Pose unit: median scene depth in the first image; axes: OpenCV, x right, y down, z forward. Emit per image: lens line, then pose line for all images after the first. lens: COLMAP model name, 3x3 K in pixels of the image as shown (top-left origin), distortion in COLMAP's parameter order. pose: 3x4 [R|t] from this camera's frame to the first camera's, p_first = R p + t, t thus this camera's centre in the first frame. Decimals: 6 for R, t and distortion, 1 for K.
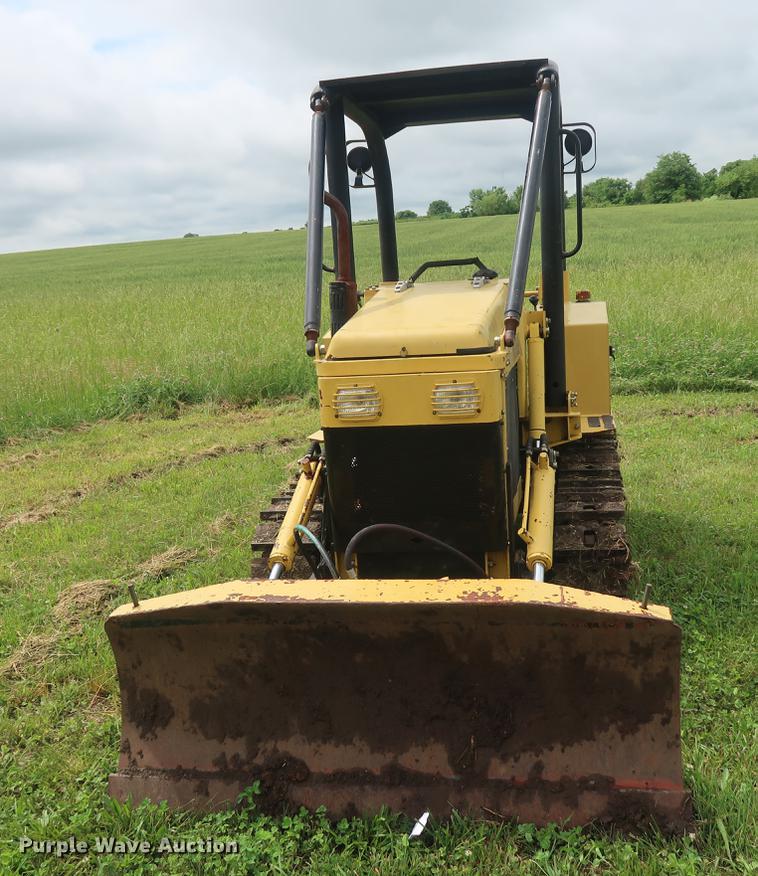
lens RADIAL K [[942.5, 0, 423.2], [0, 942.5, 449.0], [0, 0, 1]] dist [-0.017321, -0.025576]
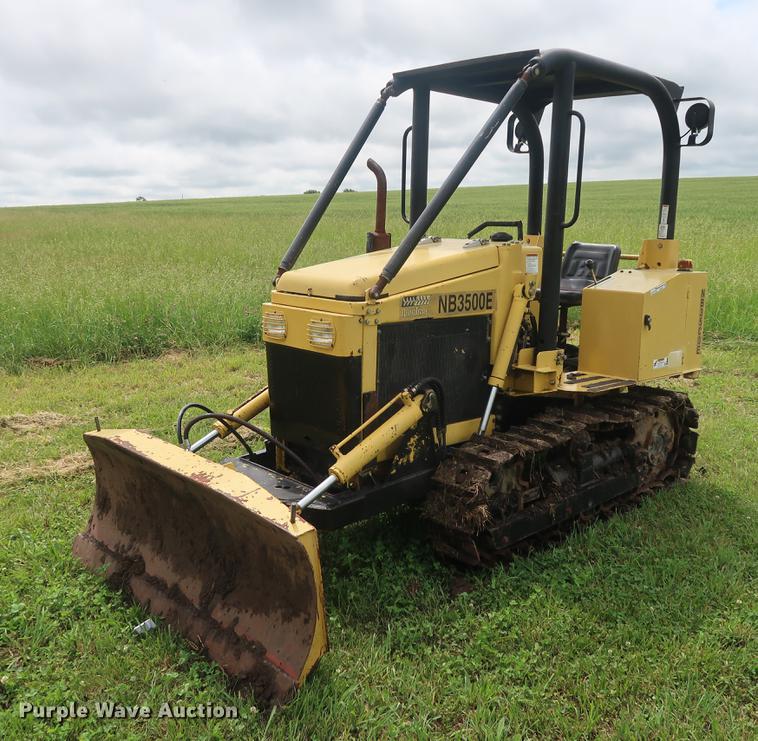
lens RADIAL K [[817.7, 0, 400.4], [0, 817.7, 353.6], [0, 0, 1]] dist [-0.023716, -0.004662]
pose [[0.796117, 0.170710, -0.580565, 0.860712], [-0.171865, 0.983663, 0.053563, -0.117427], [0.580224, 0.057137, 0.812450, 0.195758]]
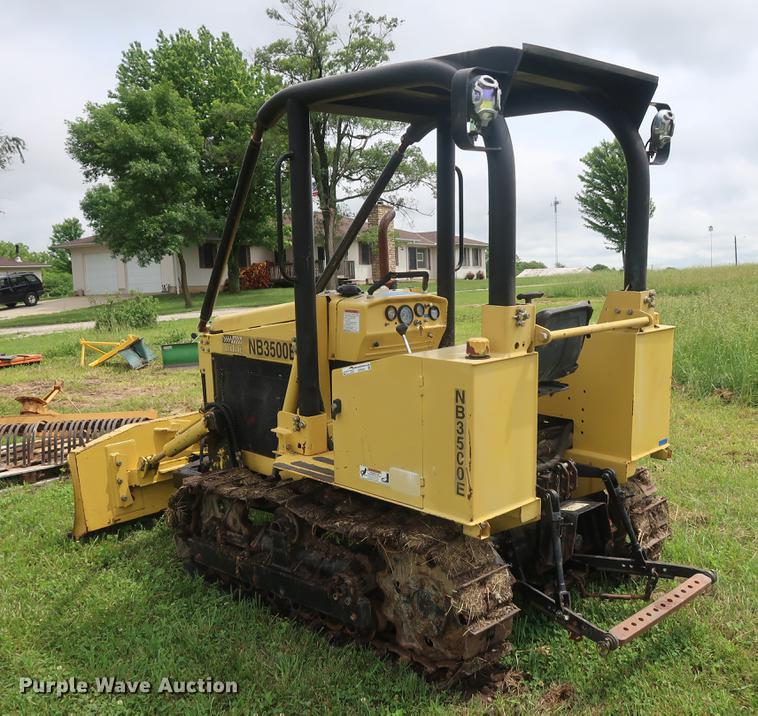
lens RADIAL K [[833.9, 0, 402.0], [0, 833.9, 374.5], [0, 0, 1]] dist [-0.026251, -0.012031]
pose [[-0.565019, 0.202122, -0.799938, 1.212827], [-0.092330, 0.947951, 0.304736, -0.583295], [0.819896, 0.246040, -0.516948, 2.353098]]
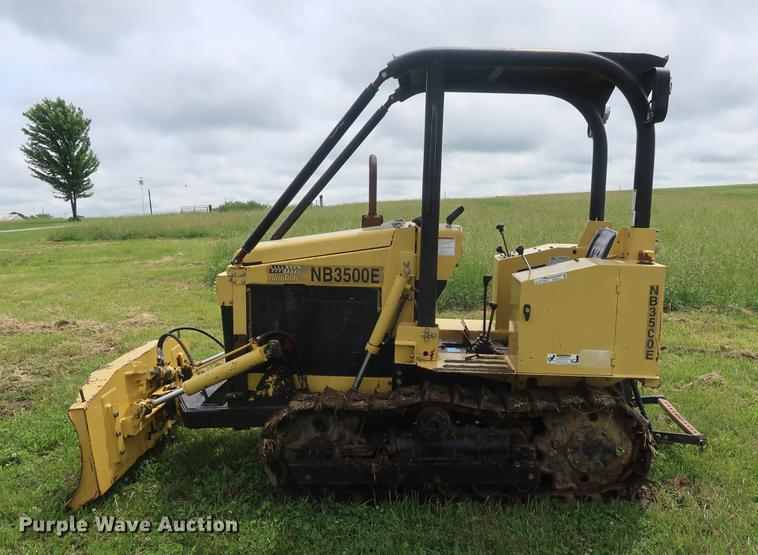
lens RADIAL K [[707.8, 0, 400.2], [0, 707.8, 284.3], [0, 0, 1]] dist [-0.021910, -0.002473]
pose [[0.129836, 0.191196, -0.972927, 1.518871], [-0.197852, 0.966495, 0.163529, -0.380765], [0.971595, 0.171263, 0.163315, 1.253243]]
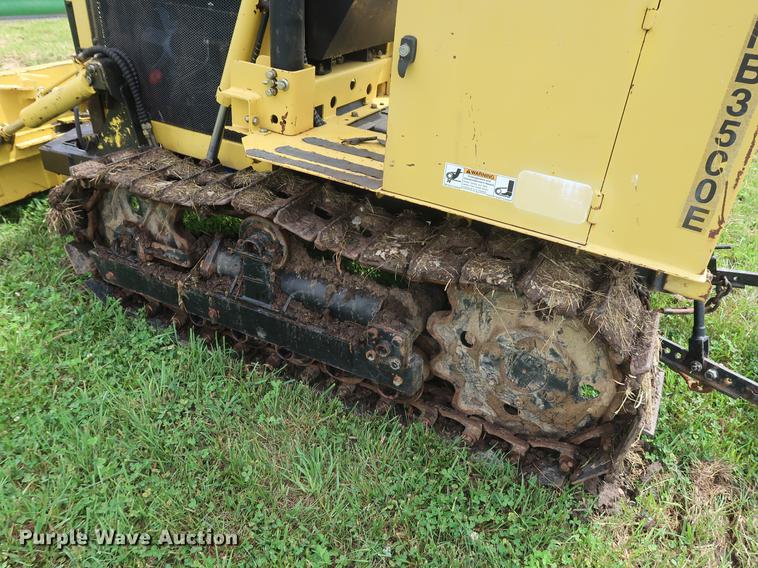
lens RADIAL K [[587.8, 0, 376.6], [0, 587.8, 282.8], [0, 0, 1]] dist [-0.025213, 0.007271]
pose [[-0.324295, 0.519670, -0.790427, 0.777335], [-0.210382, 0.775037, 0.595867, -0.296337], [0.922265, 0.359529, -0.142011, 1.786705]]
